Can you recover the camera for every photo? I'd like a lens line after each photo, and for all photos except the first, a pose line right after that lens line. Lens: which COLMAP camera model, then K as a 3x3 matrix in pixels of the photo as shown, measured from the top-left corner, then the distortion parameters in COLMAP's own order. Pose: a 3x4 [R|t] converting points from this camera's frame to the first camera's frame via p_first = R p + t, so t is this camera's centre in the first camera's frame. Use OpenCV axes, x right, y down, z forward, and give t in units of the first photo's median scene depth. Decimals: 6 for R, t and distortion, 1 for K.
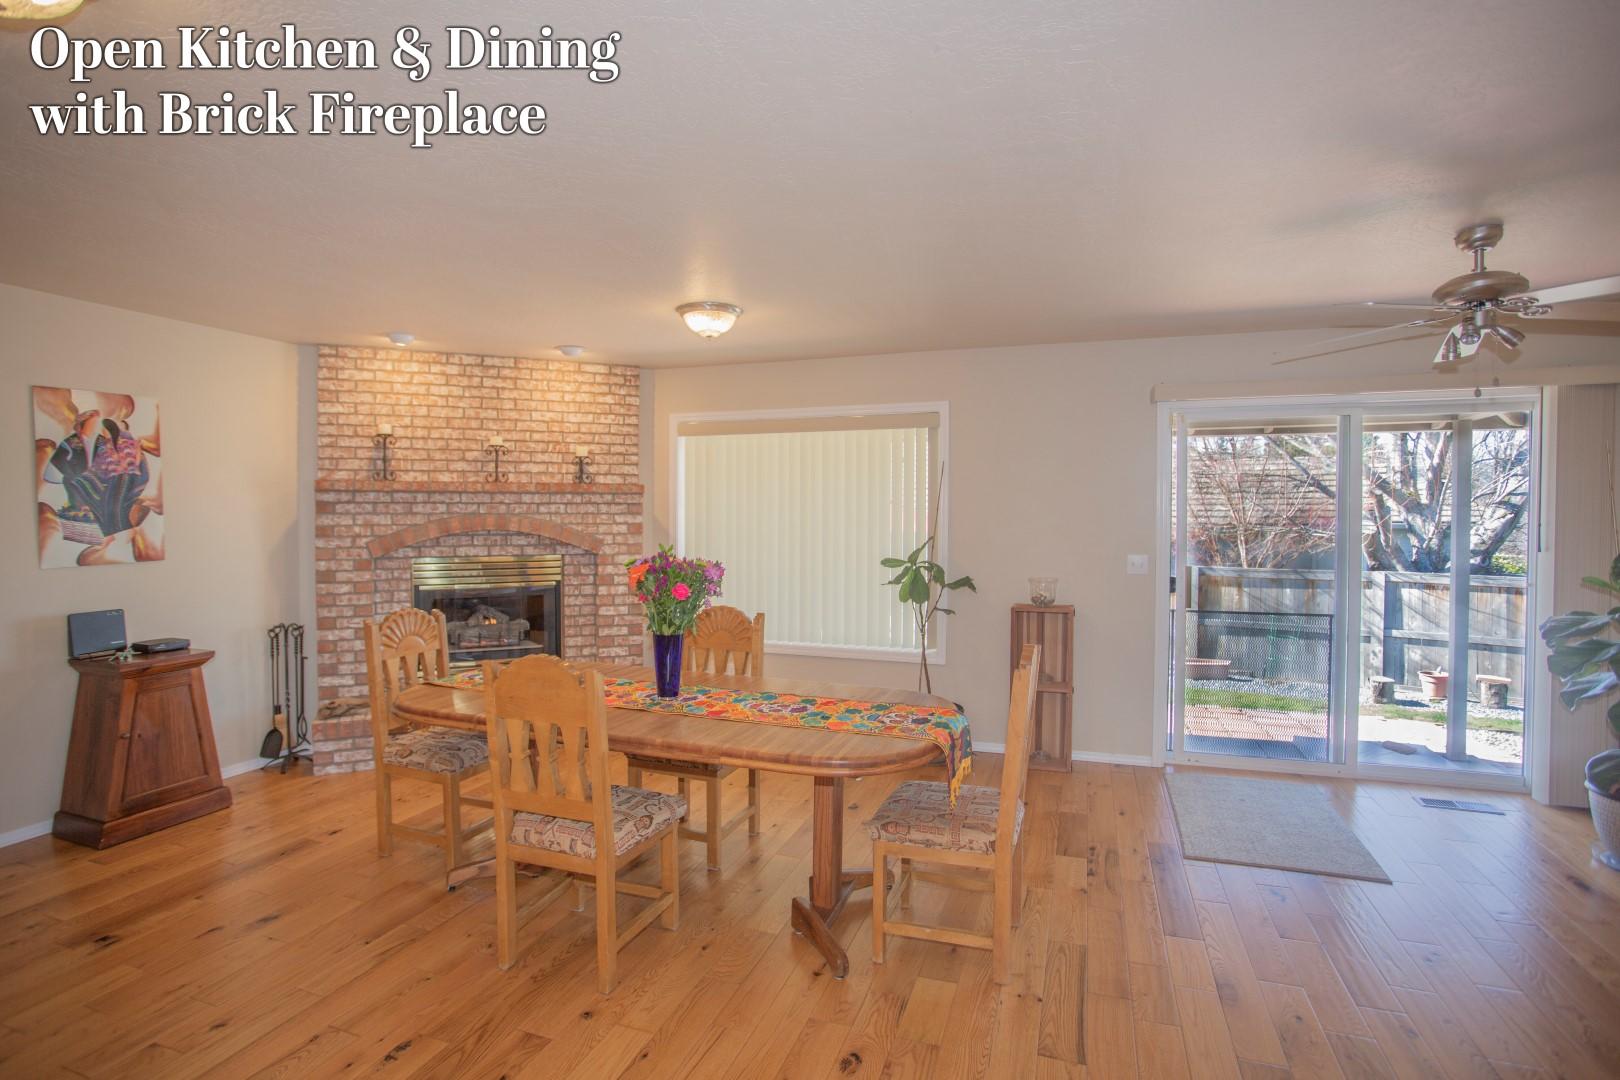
lens RADIAL K [[785.6, 0, 802.2], [0, 785.6, 530.0], [0, 0, 1]] dist [-0.076305, 0.034066]
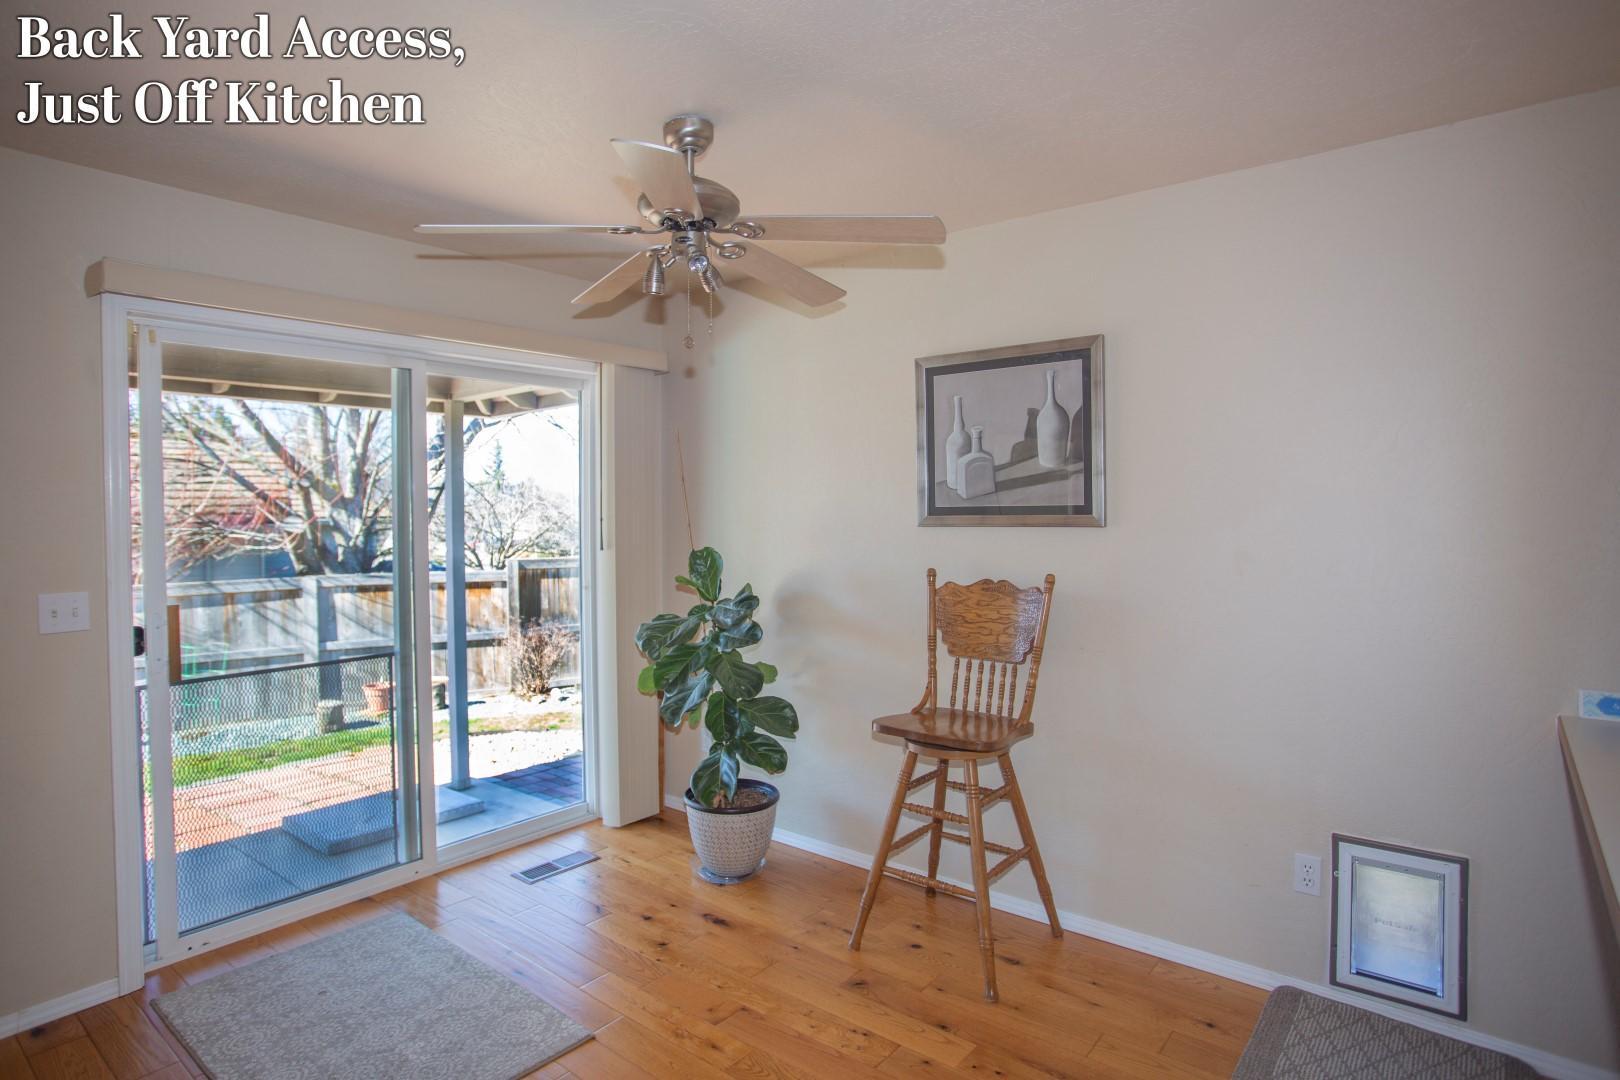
lens RADIAL K [[870.0, 0, 804.6], [0, 870.0, 533.5], [0, 0, 1]] dist [-0.059595, 0.001817]
pose [[0.322683, -0.031865, 0.945971, 0.032975], [0.025755, 0.999359, 0.024878, -0.003513], [-0.946157, 0.016336, 0.323296, 0.162439]]
